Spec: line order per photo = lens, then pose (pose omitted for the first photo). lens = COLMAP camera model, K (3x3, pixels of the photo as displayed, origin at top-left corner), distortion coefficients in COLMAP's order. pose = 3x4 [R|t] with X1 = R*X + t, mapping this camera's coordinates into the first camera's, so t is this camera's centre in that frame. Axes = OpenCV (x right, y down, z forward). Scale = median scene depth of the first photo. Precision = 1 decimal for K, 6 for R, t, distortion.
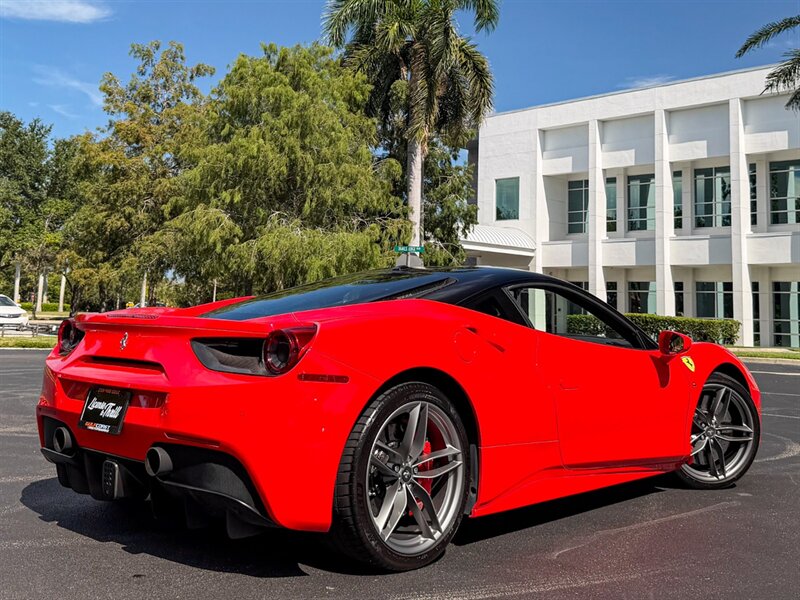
lens RADIAL K [[898.2, 0, 381.1], [0, 898.2, 190.3], [0, 0, 1]] dist [0.227774, -0.497803]
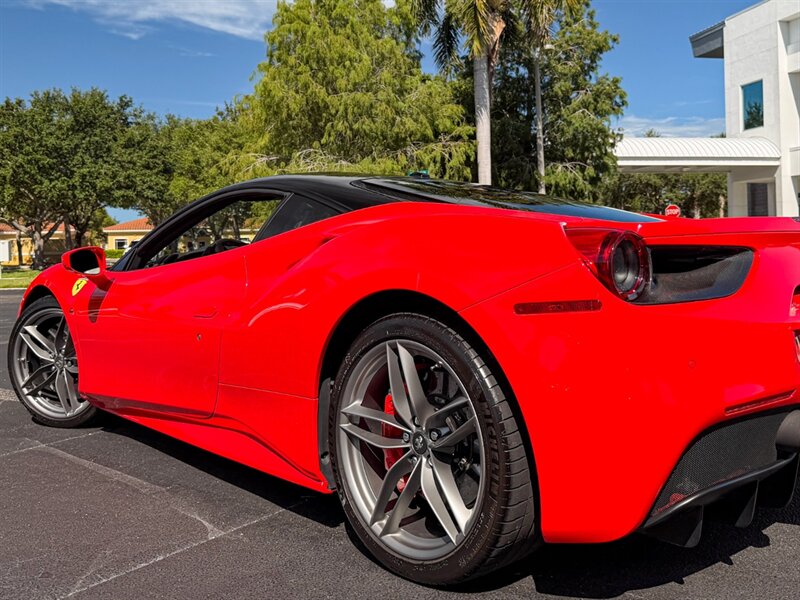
lens RADIAL K [[757.0, 0, 421.1], [0, 757.0, 242.0], [0, 0, 1]] dist [0.152631, -0.315563]
pose [[0.875304, -0.057138, -0.480185, 0.318834], [0.117811, 0.988272, 0.097156, 0.045773], [0.469002, -0.141612, 0.871770, 0.218725]]
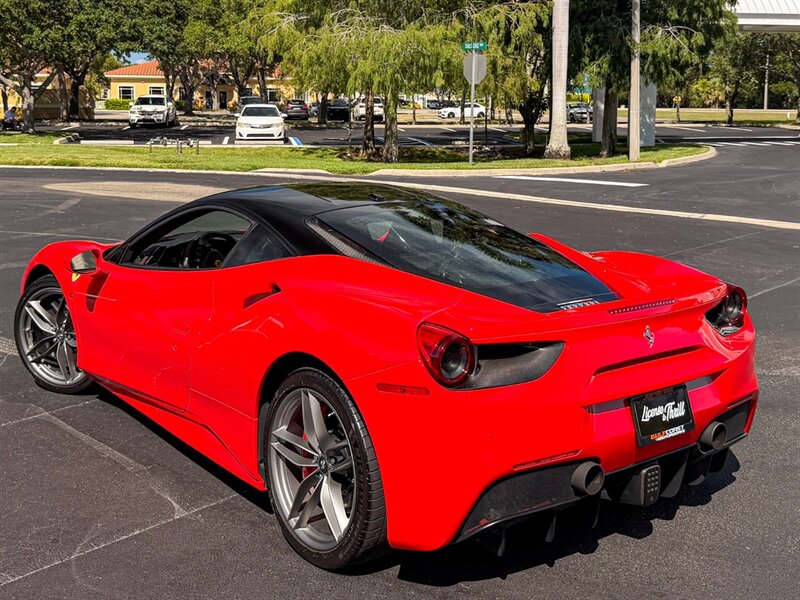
lens RADIAL K [[969.2, 0, 425.6], [0, 969.2, 176.3], [0, 0, 1]] dist [0.179226, -0.402373]
pose [[0.836588, 0.014538, -0.547639, 0.353832], [0.095726, 0.980389, 0.172259, 0.020916], [0.539404, -0.196533, 0.818791, 0.195904]]
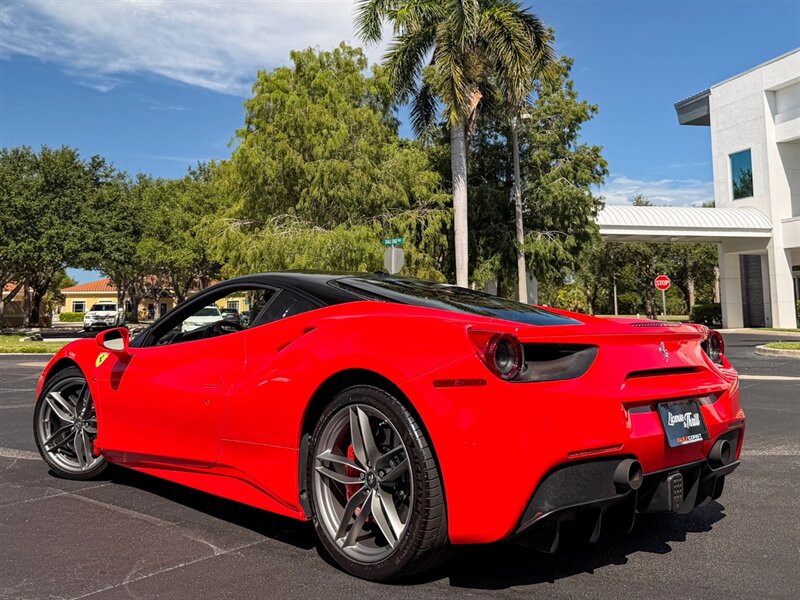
lens RADIAL K [[809.8, 0, 388.5], [0, 809.8, 209.8], [0, 0, 1]] dist [0.177301, -0.399622]
pose [[0.870259, -0.100952, -0.482139, 0.337437], [0.102725, 0.994448, -0.022802, 0.039717], [0.481764, -0.029684, 0.875798, 0.191006]]
